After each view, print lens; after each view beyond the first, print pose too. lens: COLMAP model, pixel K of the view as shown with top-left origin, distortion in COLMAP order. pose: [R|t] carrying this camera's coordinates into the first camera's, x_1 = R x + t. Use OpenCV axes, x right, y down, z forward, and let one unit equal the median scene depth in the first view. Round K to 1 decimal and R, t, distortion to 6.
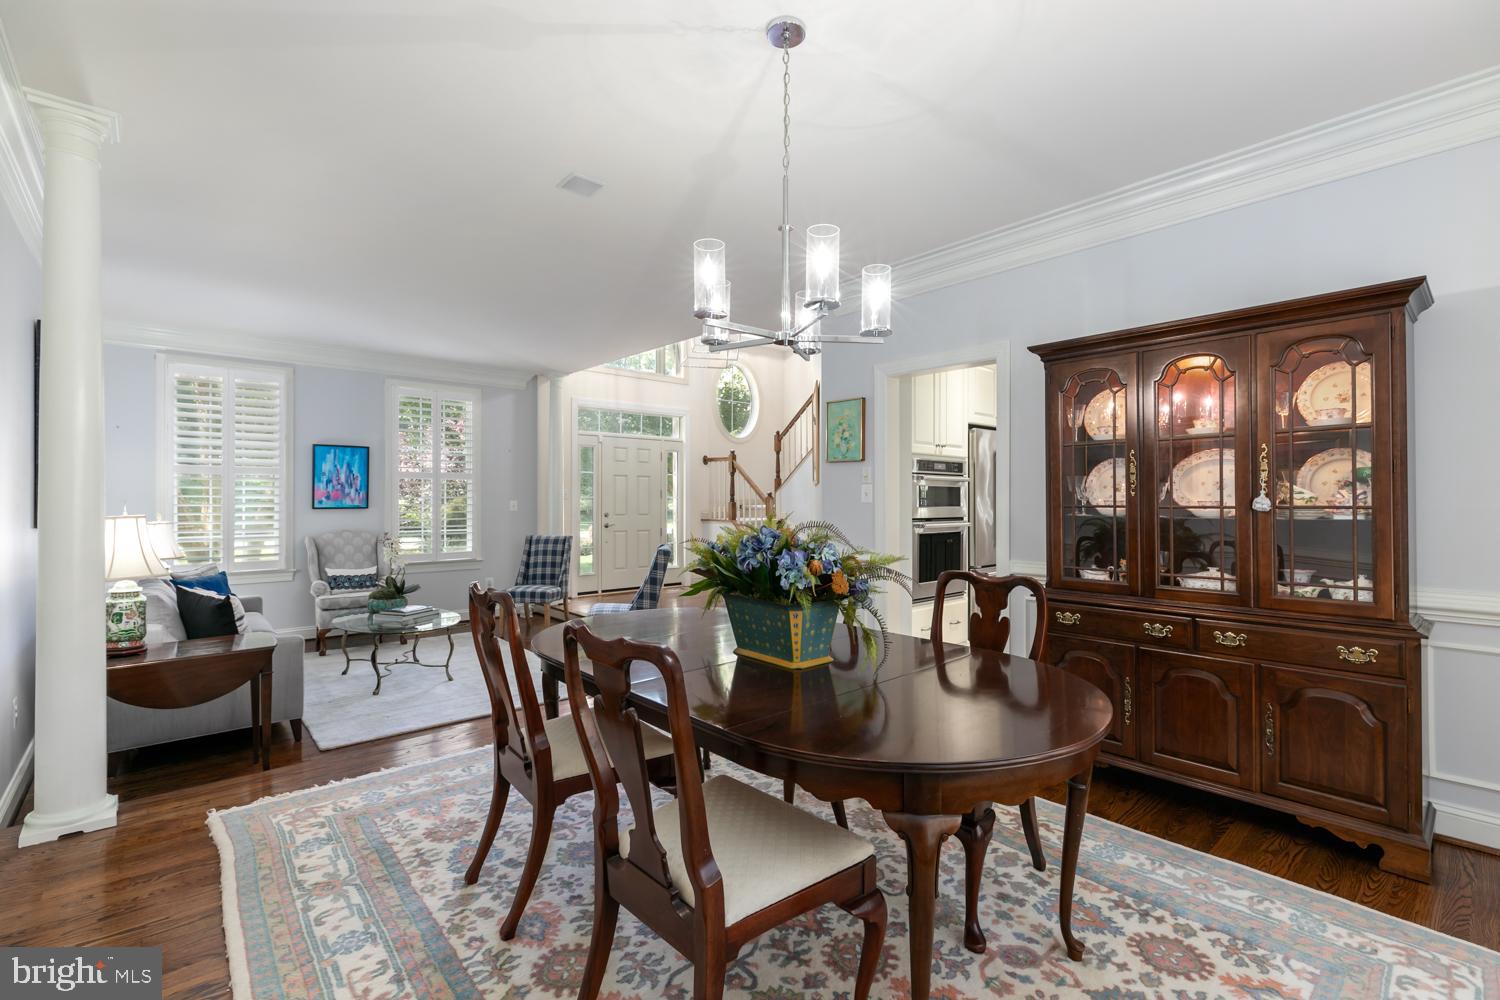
lens RADIAL K [[667.6, 0, 752.8], [0, 667.6, 495.2], [0, 0, 1]] dist [0.005100, -0.000948]
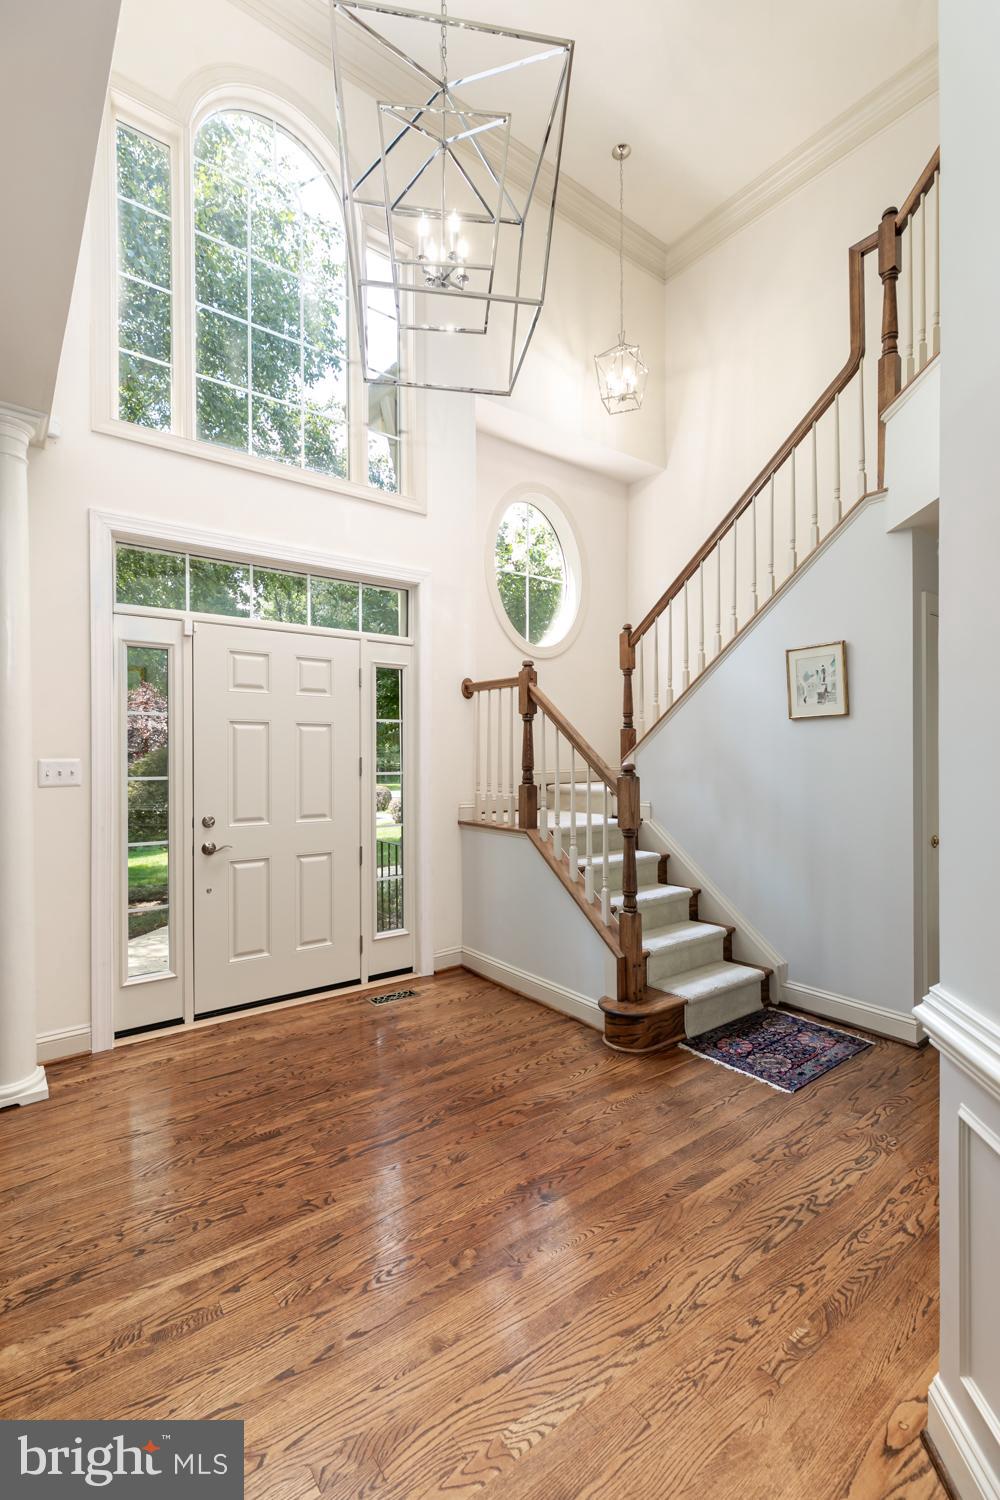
lens RADIAL K [[667.6, 0, 496.6], [0, 667.6, 754.4], [0, 0, 1]] dist [0.005100, -0.000948]
pose [[0.996740, -0.003534, -0.080607, -0.022303], [0.003864, 0.999985, 0.003943, -0.014445], [0.080591, -0.004242, 0.996738, 0.791969]]
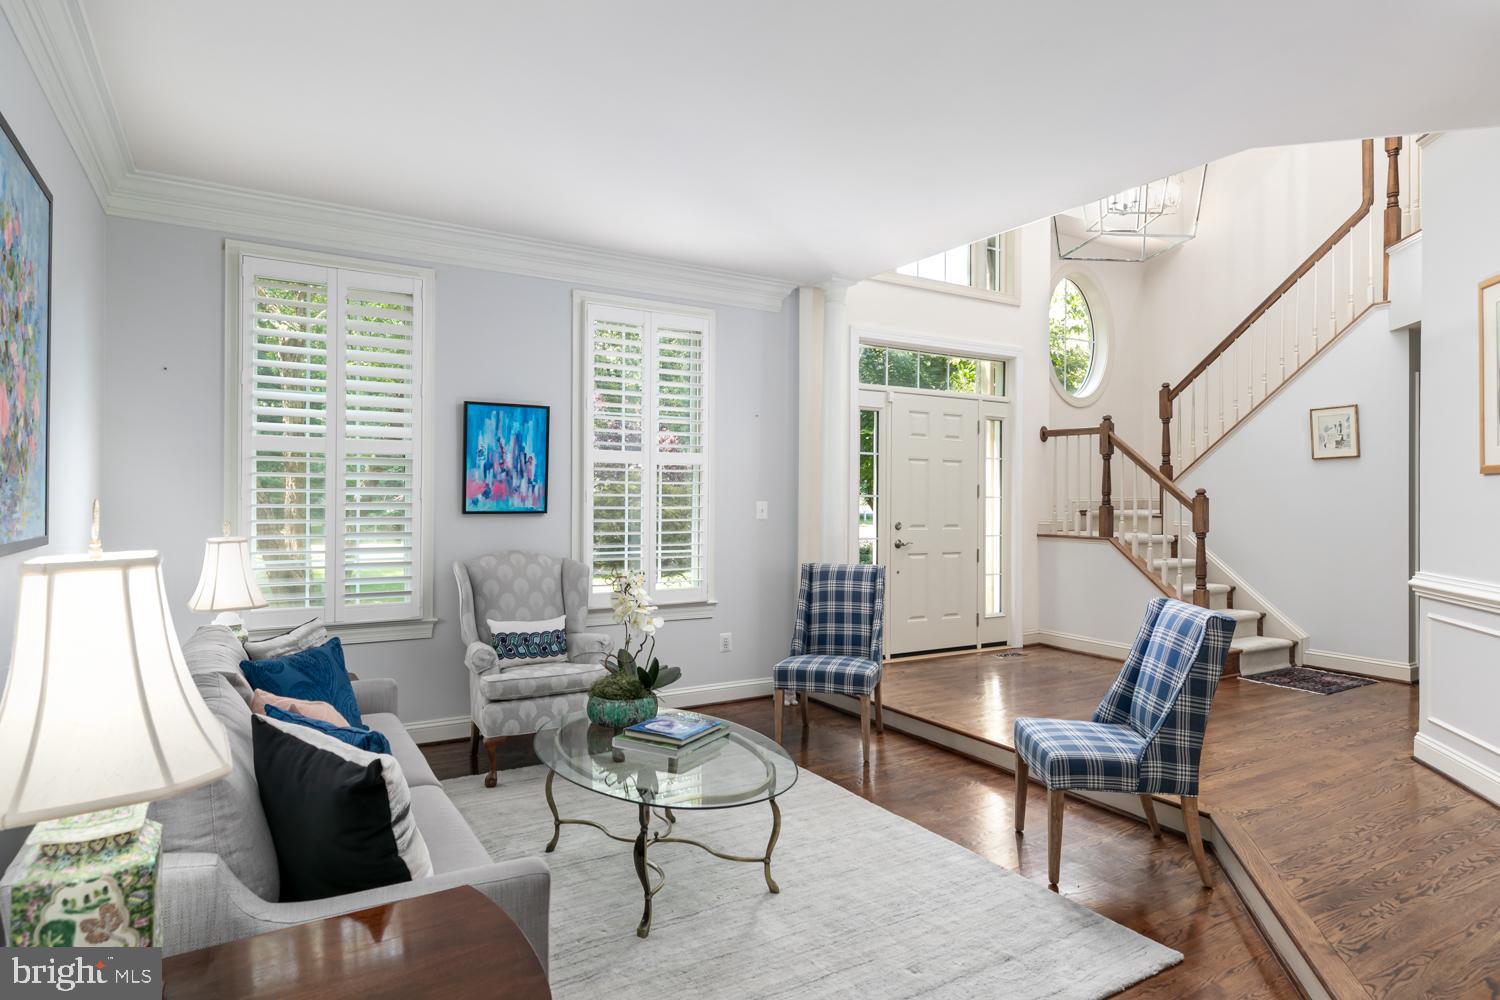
lens RADIAL K [[845.2, 0, 754.2], [0, 845.2, 490.1], [0, 0, 1]] dist [0.013655, -0.001860]
pose [[0.983947, 0.004737, -0.178399, -0.269228], [-0.005492, 0.999978, -0.003734, 0.001393], [0.178377, 0.004654, 0.983951, 0.312707]]
